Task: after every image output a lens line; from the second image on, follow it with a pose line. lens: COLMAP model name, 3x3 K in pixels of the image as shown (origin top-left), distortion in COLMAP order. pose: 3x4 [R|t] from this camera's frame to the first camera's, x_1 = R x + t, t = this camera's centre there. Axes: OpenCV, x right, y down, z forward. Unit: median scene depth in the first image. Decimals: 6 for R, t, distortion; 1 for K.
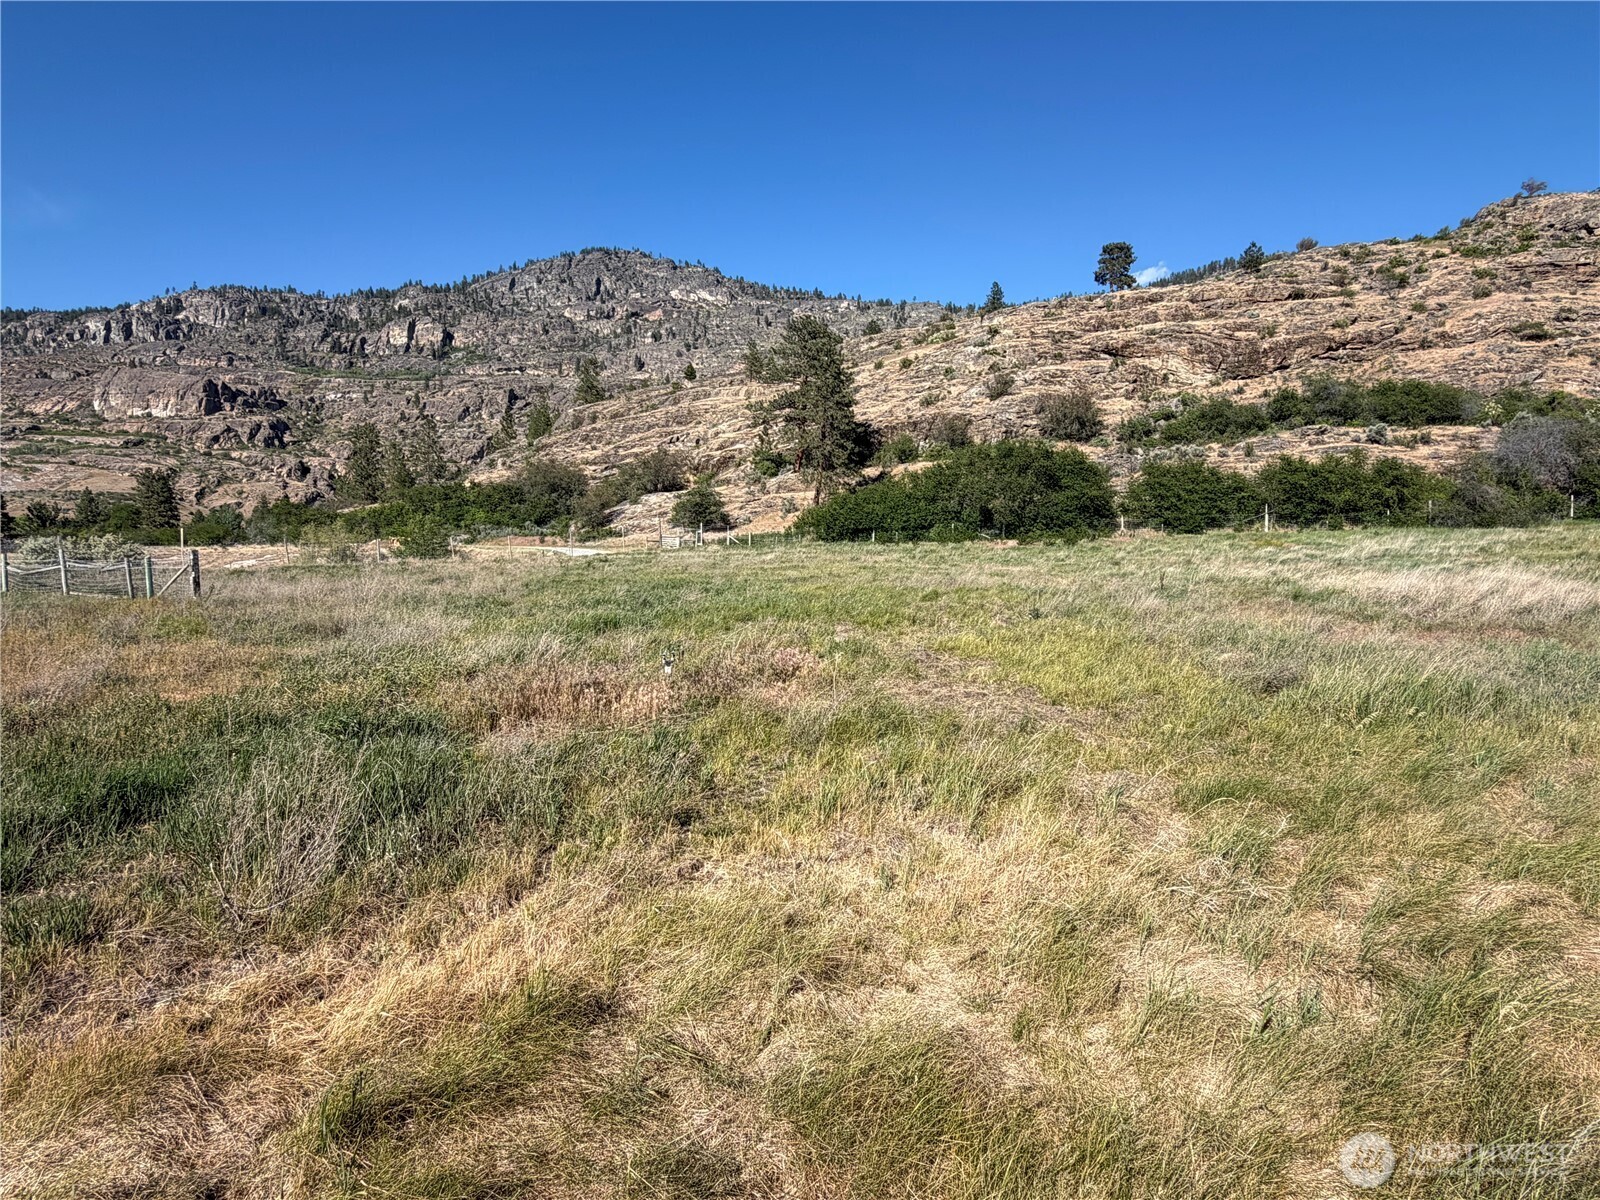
lens RADIAL K [[906.4, 0, 800.0], [0, 906.4, 600.0], [0, 0, 1]] dist [0.000937, 0.001439]
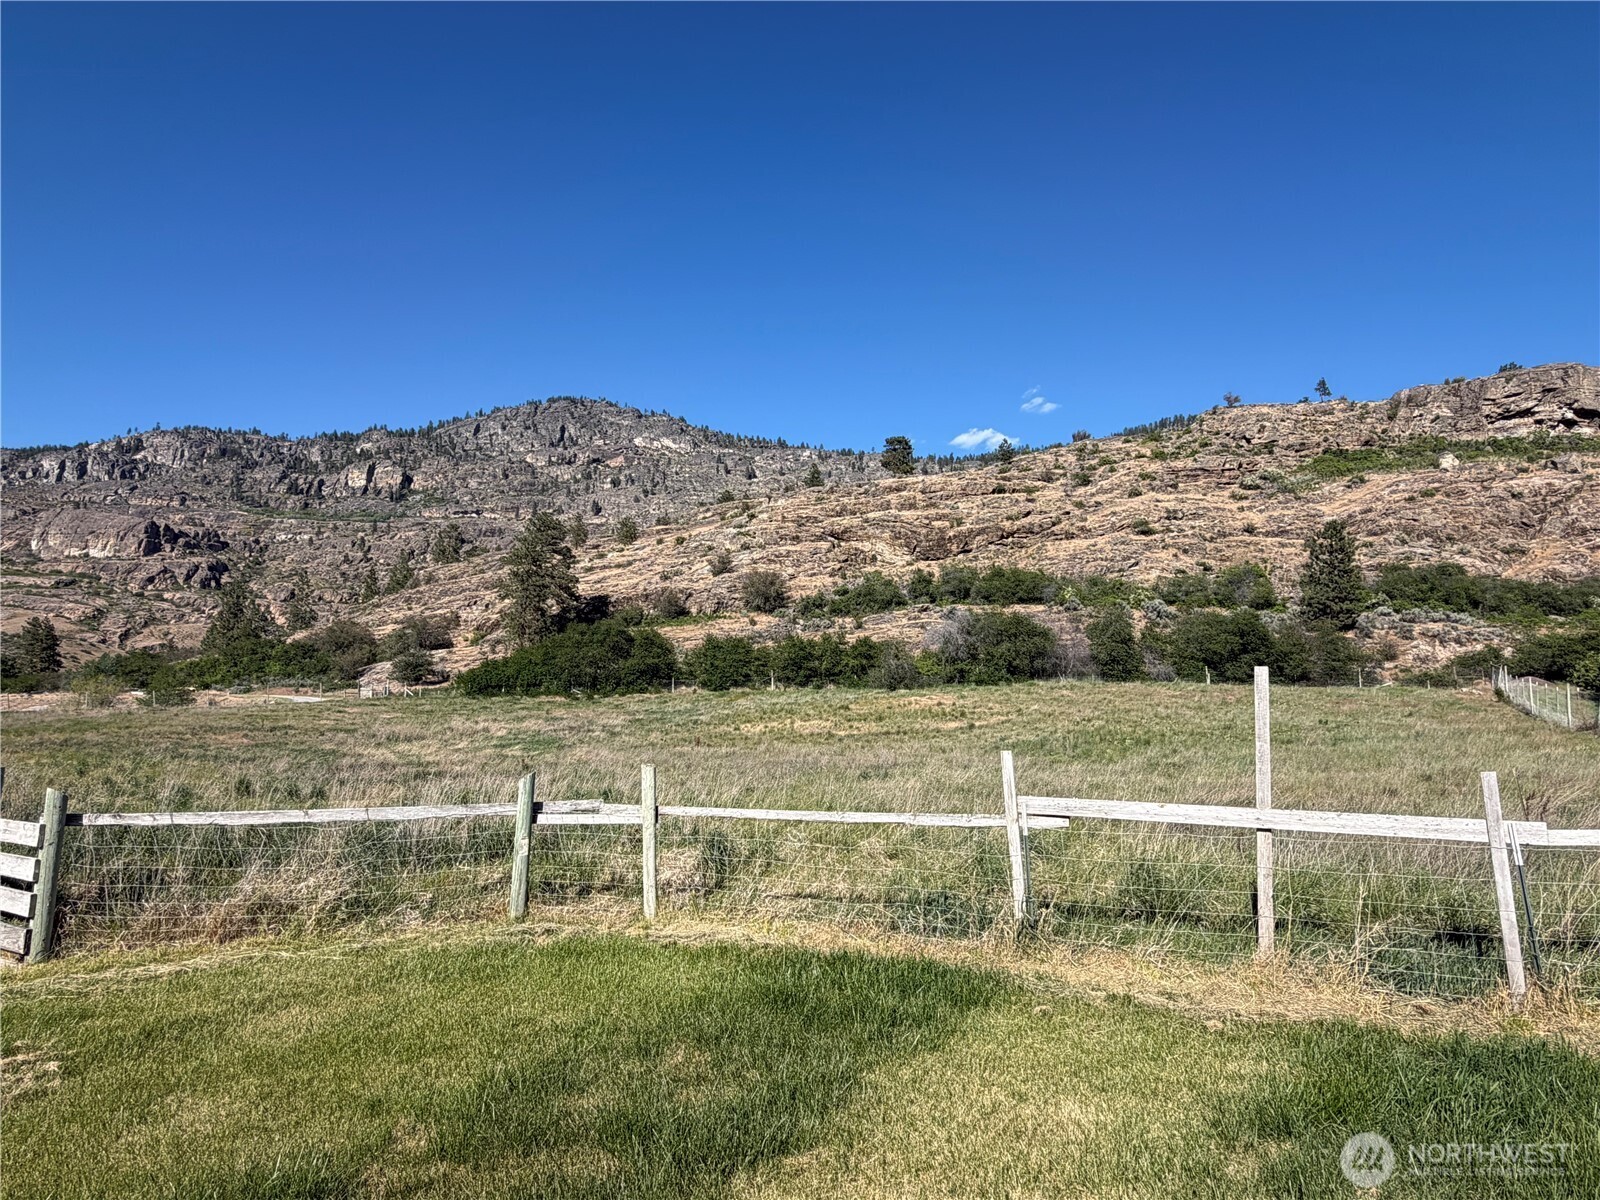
lens RADIAL K [[940.9, 0, 807.4], [0, 940.9, 597.9], [0, 0, 1]] dist [0.000624, 0.000870]
pose [[0.999533, 0.009825, 0.028933, 0.252754], [-0.005151, 0.987519, -0.157416, 0.005389], [-0.030118, 0.157193, 0.987109, -0.208855]]
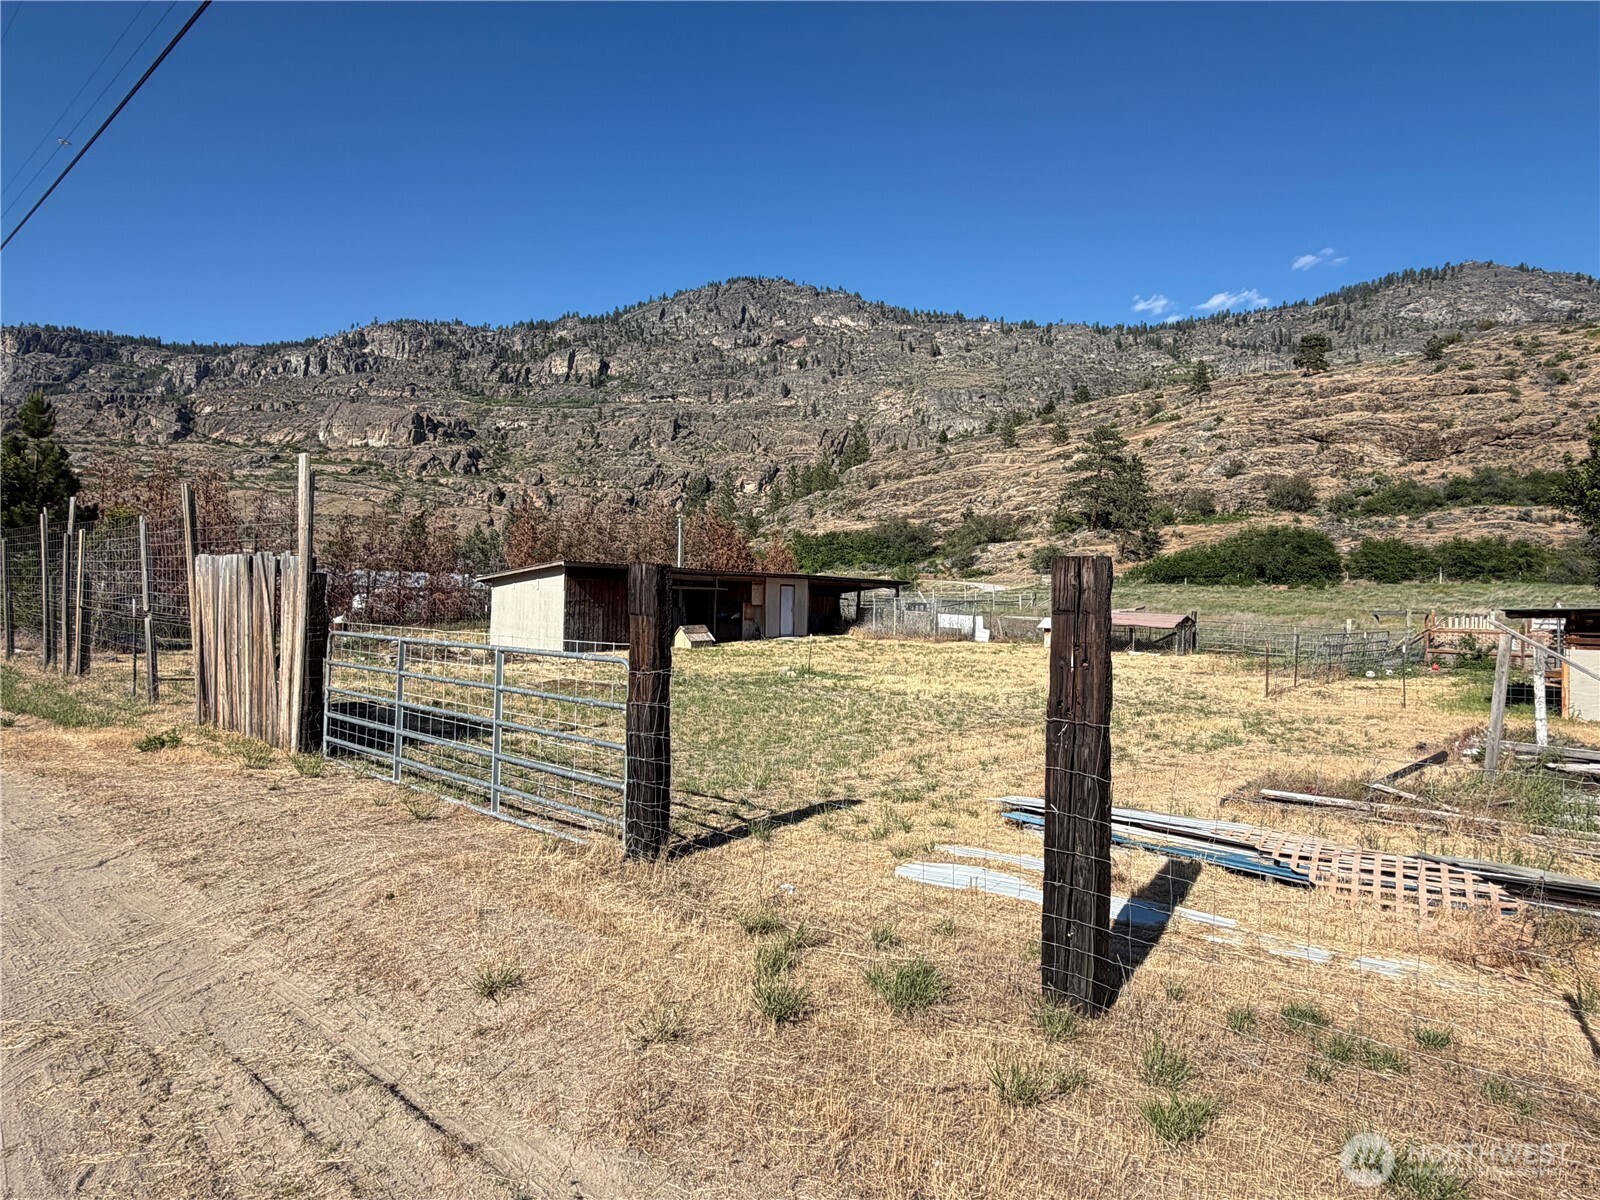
lens RADIAL K [[940.3, 0, 789.5], [0, 940.3, 600.1], [0, 0, 1]] dist [0.001516, 0.001383]
pose [[0.990434, 0.022064, -0.136210, -0.210780], [-0.025570, 0.999384, -0.024044, 0.013590], [0.135595, 0.027297, 0.990388, -0.424324]]
